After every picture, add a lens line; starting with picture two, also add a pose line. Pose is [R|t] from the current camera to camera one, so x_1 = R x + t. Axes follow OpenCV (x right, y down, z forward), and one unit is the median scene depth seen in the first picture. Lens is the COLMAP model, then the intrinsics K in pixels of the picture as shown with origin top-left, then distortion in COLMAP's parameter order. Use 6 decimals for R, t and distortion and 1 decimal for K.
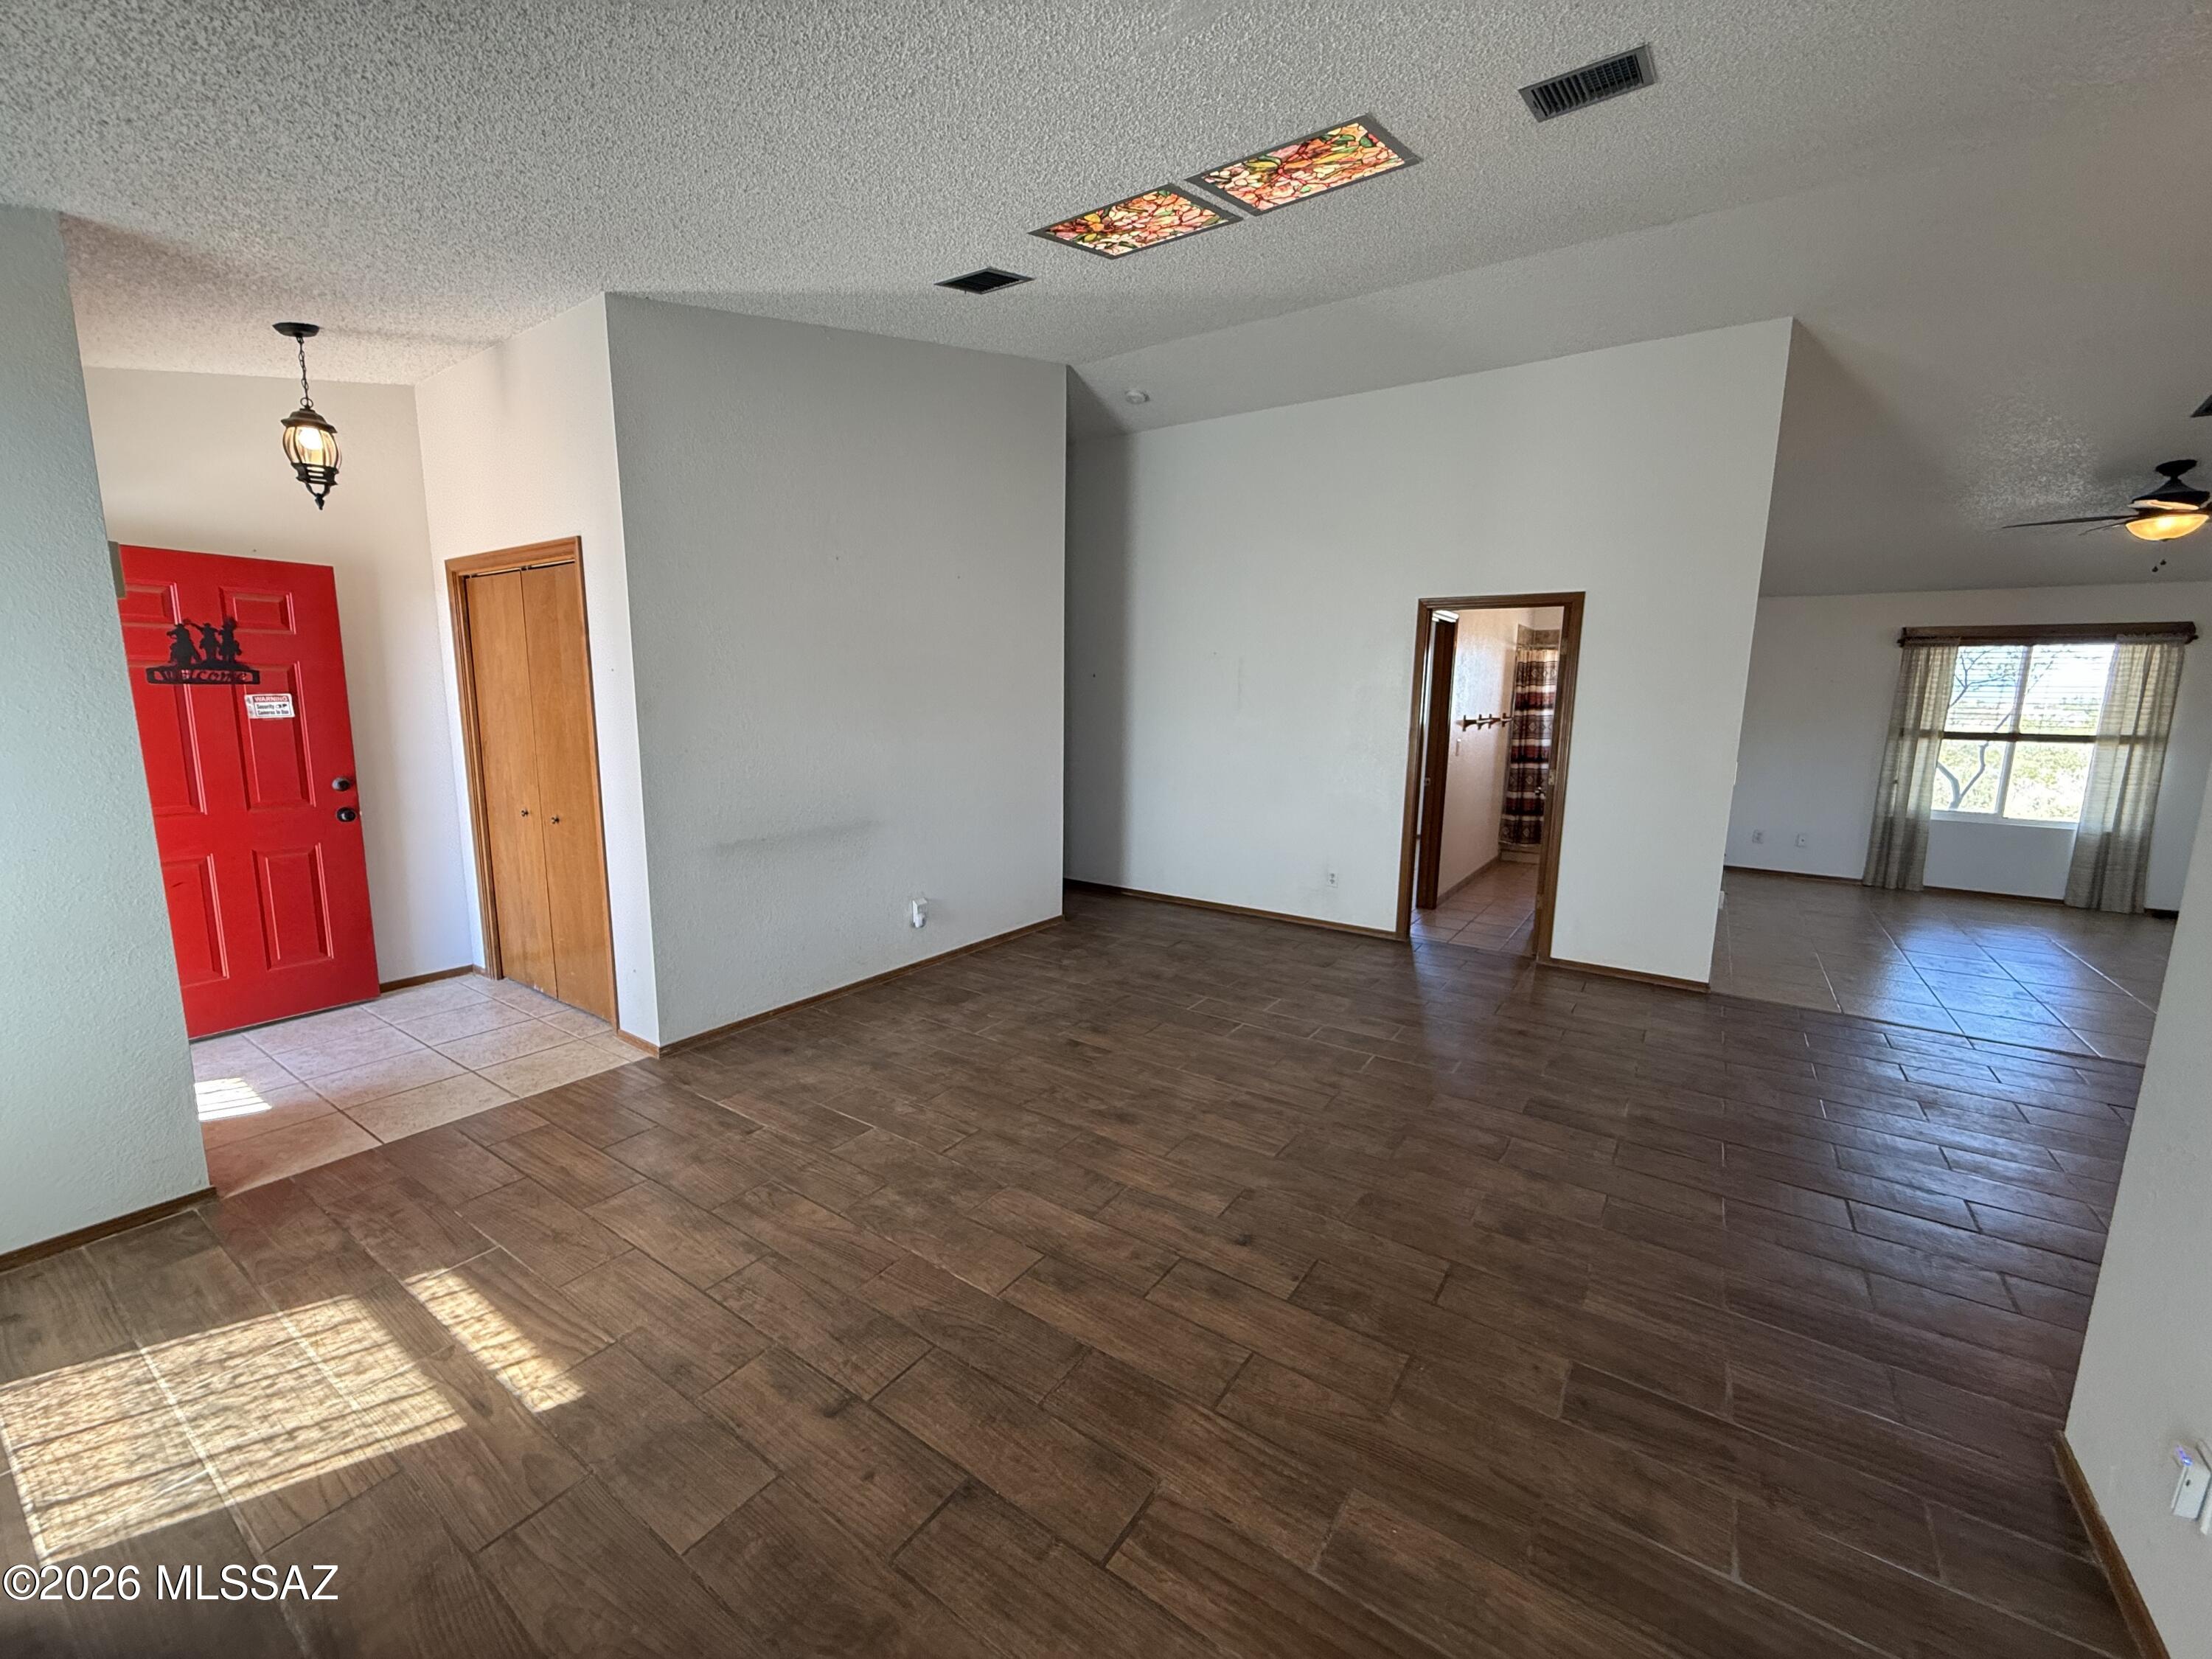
lens RADIAL K [[883.2, 0, 1102.9], [0, 883.2, 829.8], [0, 0, 1]] dist [0.000146, -0.000234]
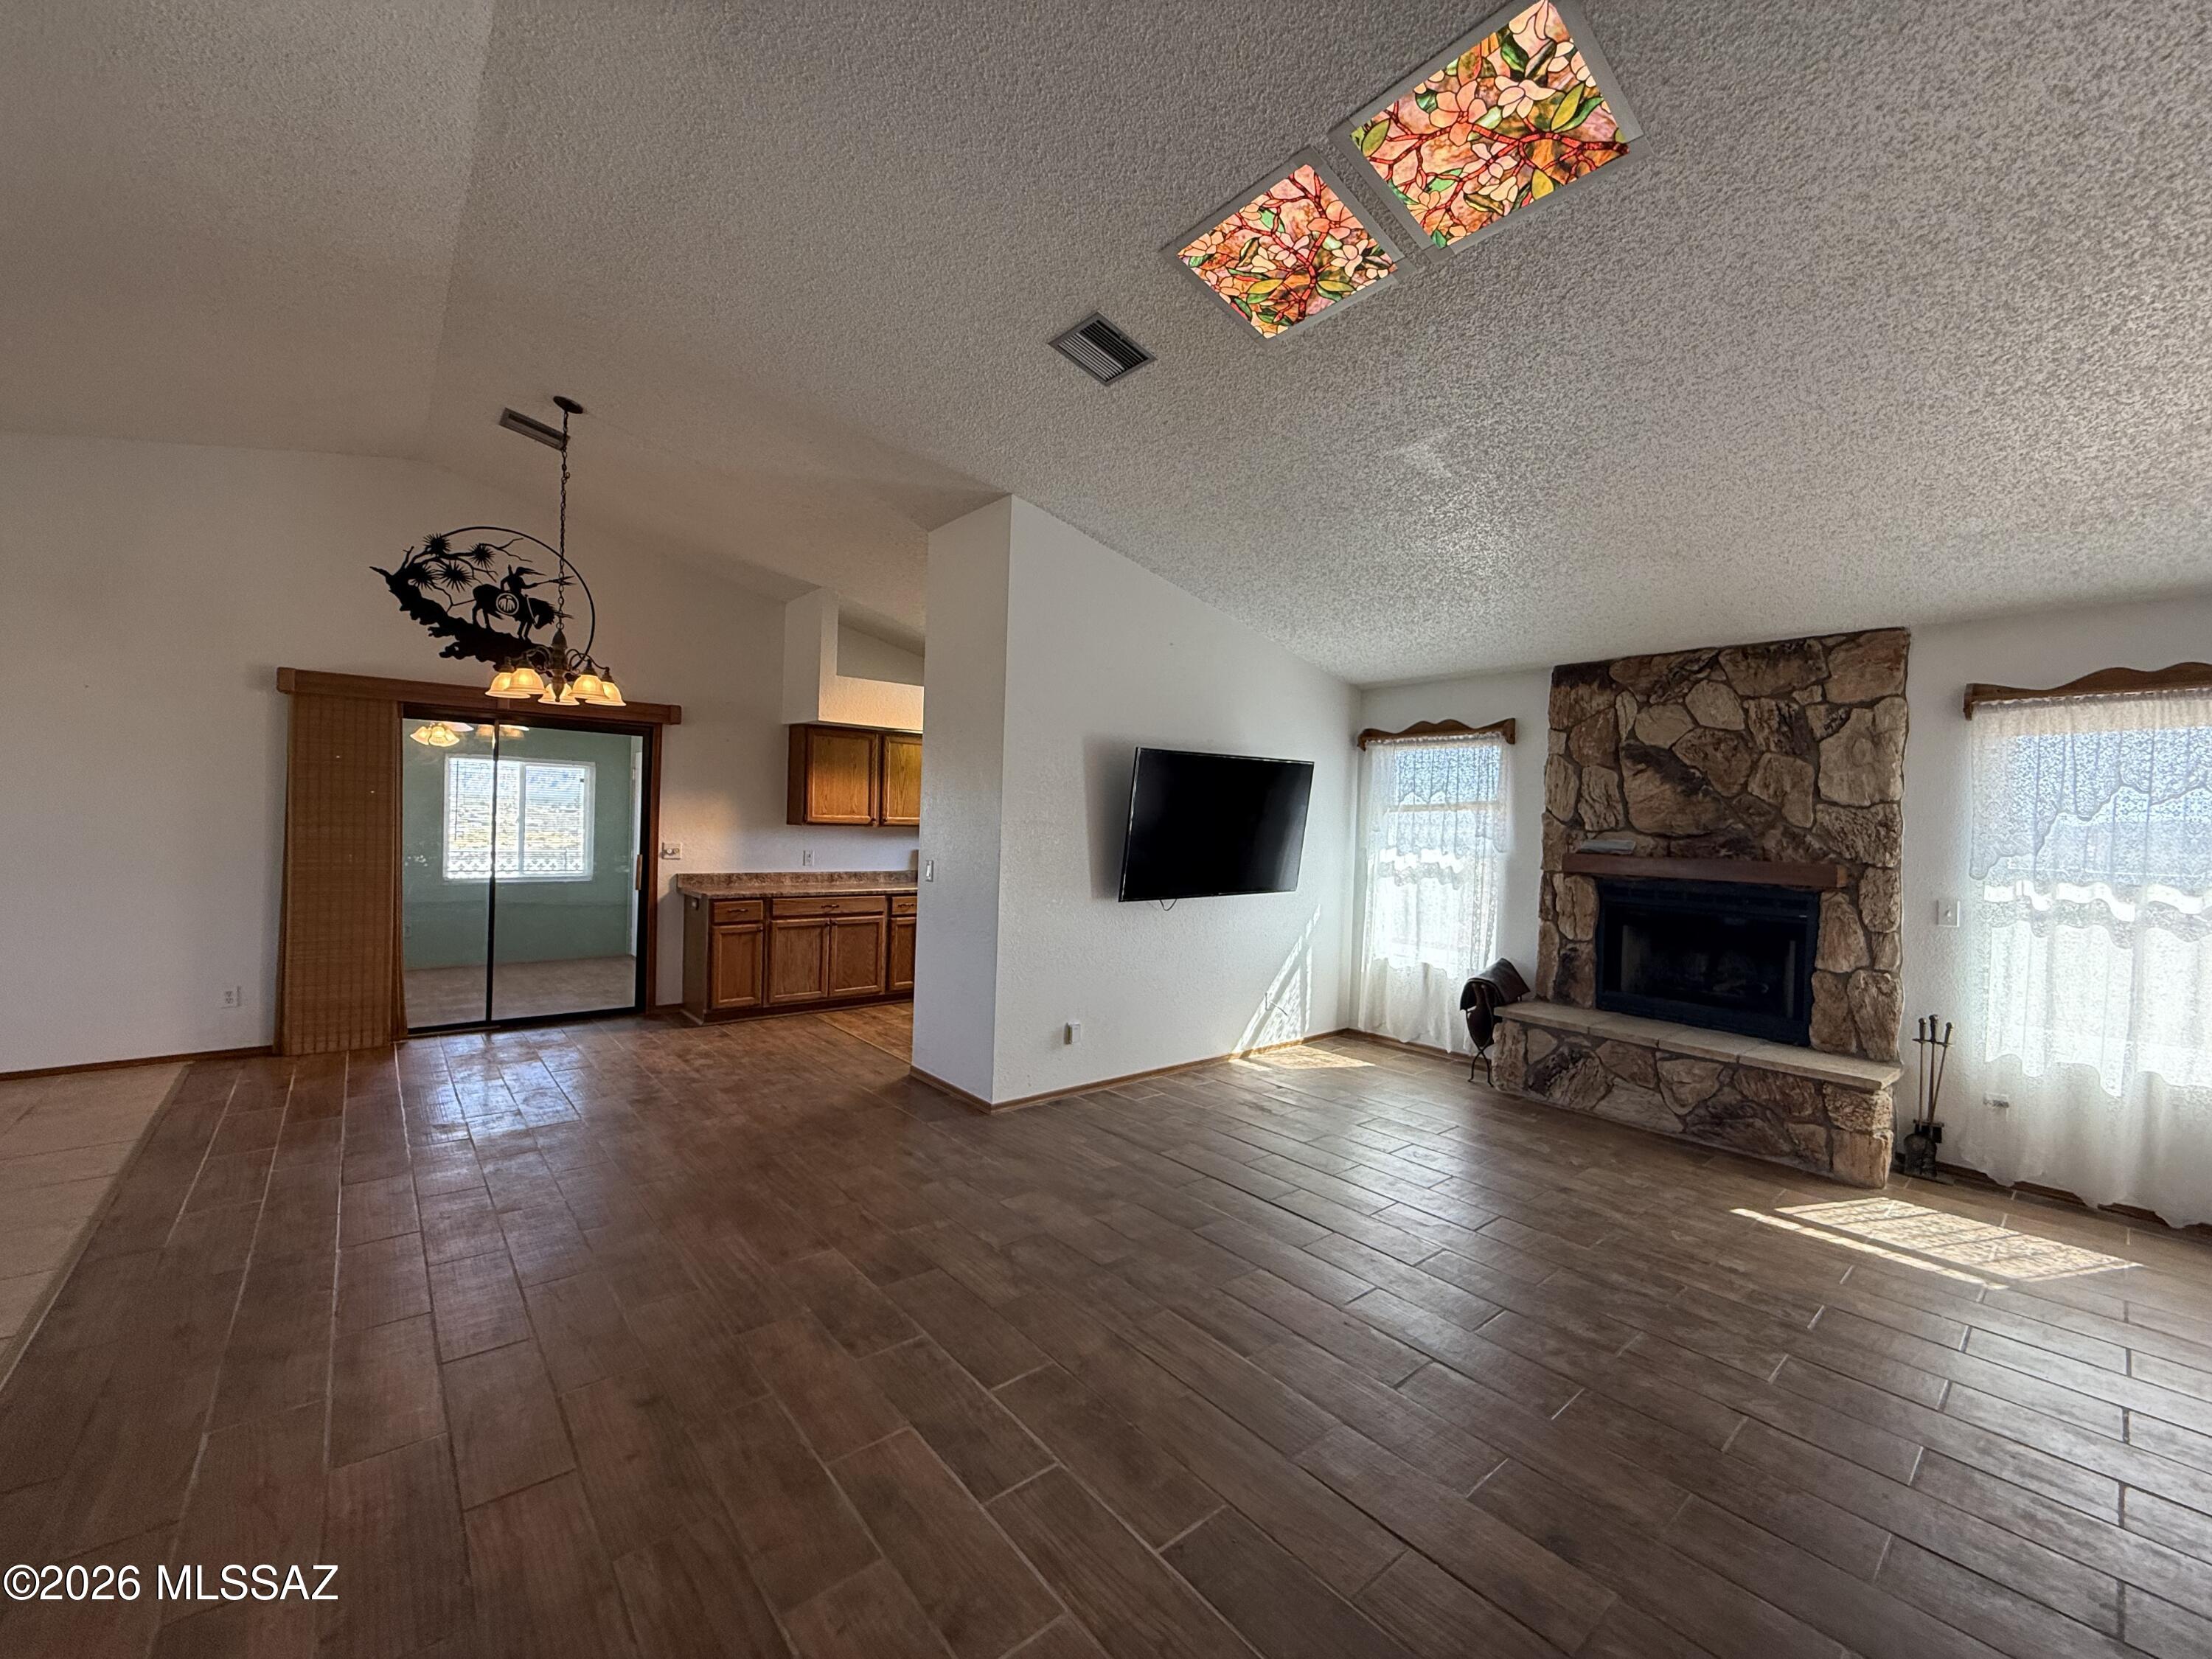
lens RADIAL K [[883.2, 0, 1105.1], [0, 883.2, 829.2], [0, 0, 1]] dist [0.000146, -0.000234]
pose [[-0.962907, -0.047305, 0.265656, 0.084387], [-0.004467, 0.987173, 0.159592, -0.183799], [-0.269798, 0.152486, -0.950767, 1.312782]]
